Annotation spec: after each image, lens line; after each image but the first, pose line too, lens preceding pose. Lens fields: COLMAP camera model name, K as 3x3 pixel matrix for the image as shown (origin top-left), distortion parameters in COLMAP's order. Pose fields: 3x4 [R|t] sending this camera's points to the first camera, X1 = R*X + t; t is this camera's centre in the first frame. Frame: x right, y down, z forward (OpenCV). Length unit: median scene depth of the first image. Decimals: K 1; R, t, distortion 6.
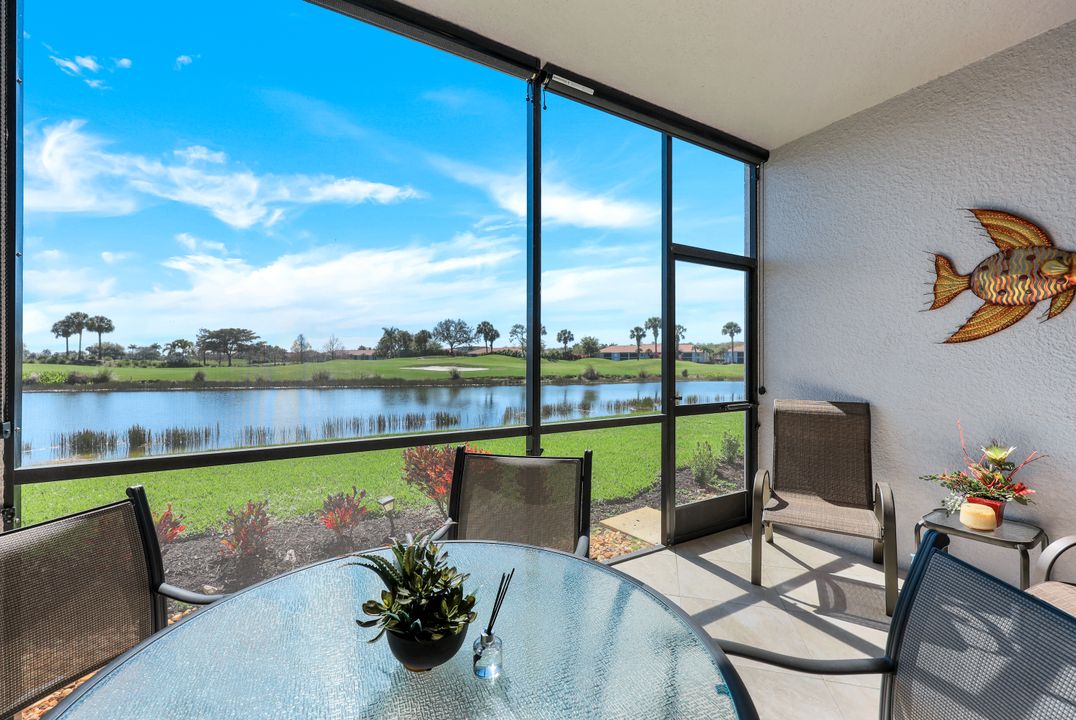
lens RADIAL K [[444.2, 0, 538.0], [0, 444.2, 360.0], [0, 0, 1]] dist [-0.000958, -0.000056]
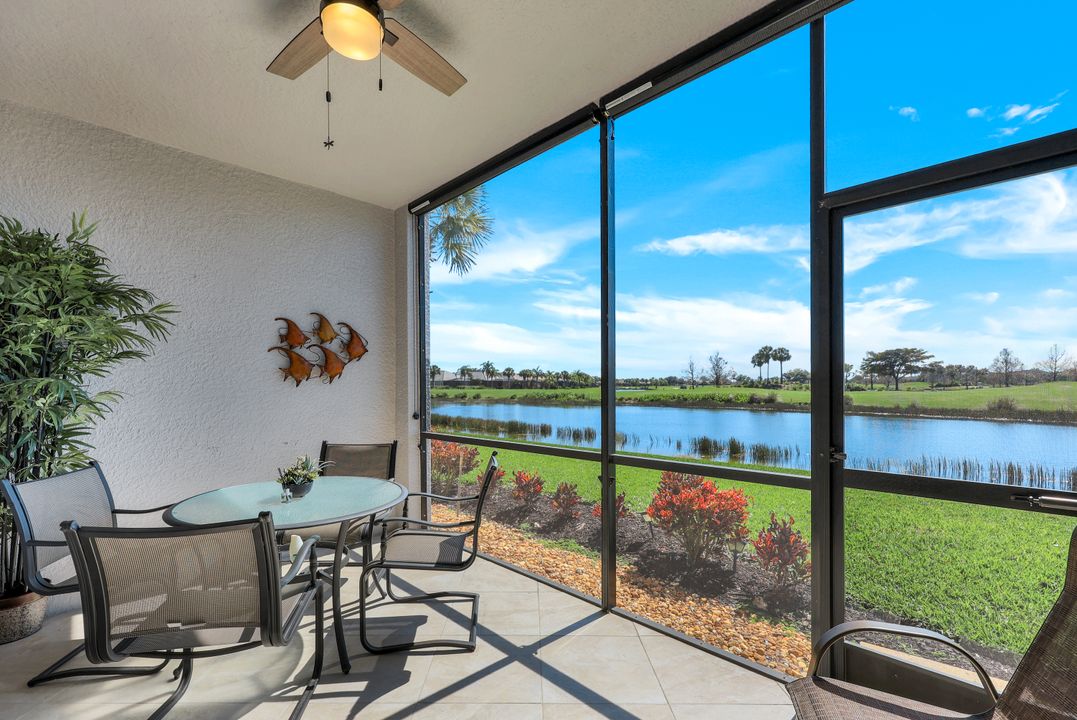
lens RADIAL K [[448.6, 0, 510.5], [0, 448.6, 385.1], [0, 0, 1]] dist [-0.000054, 0.000004]
pose [[0.250782, -0.004893, -0.968031, 0.776516], [0.007711, 0.999966, -0.003057, -0.005903], [0.968013, -0.006698, 0.250811, 0.430200]]
